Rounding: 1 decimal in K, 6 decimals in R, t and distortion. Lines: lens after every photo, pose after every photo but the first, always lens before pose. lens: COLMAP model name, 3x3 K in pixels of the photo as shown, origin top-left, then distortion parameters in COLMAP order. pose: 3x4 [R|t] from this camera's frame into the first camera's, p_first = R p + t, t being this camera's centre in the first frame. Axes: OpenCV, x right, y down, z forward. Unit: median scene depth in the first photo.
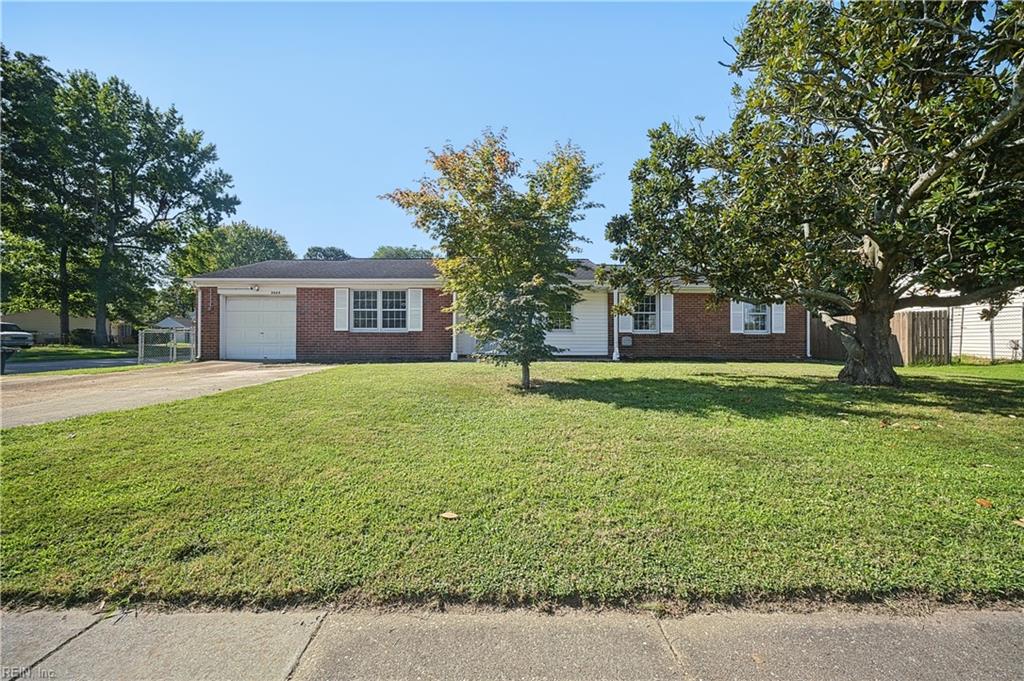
lens RADIAL K [[404.5, 0, 516.5], [0, 404.5, 340.5], [0, 0, 1]] dist [-0.001368, -0.000818]
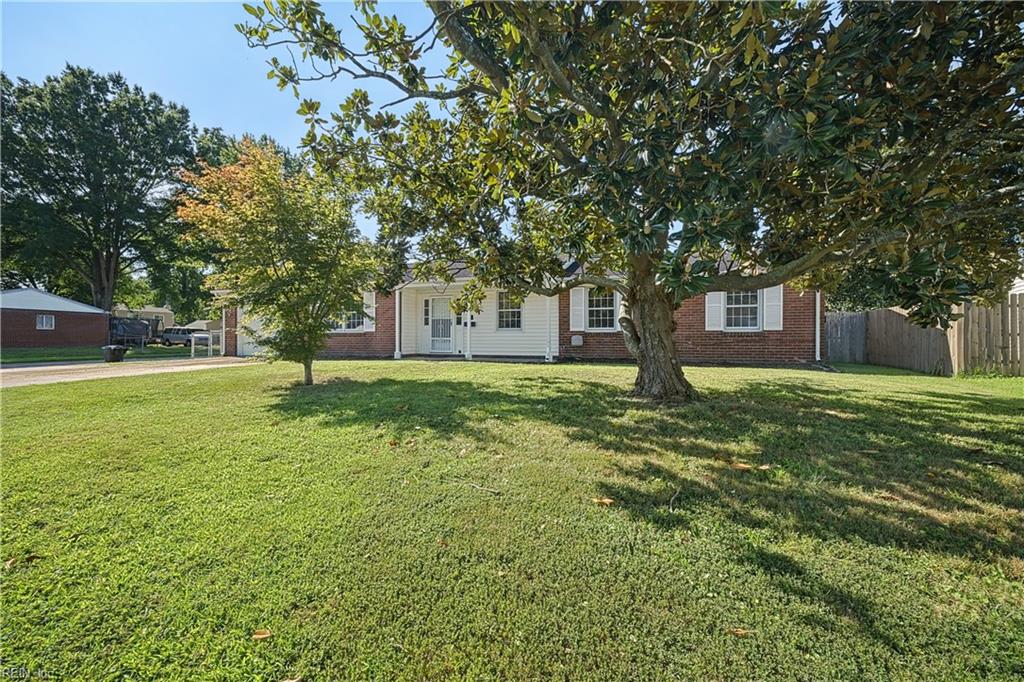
lens RADIAL K [[404.5, 0, 516.4], [0, 404.5, 344.6], [0, 0, 1]] dist [-0.001368, -0.000818]
pose [[0.945733, 0.001818, -0.324941, 0.465479], [0.001557, 0.999948, 0.010127, 0.001329], [0.324942, -0.010083, 0.945680, 0.110073]]
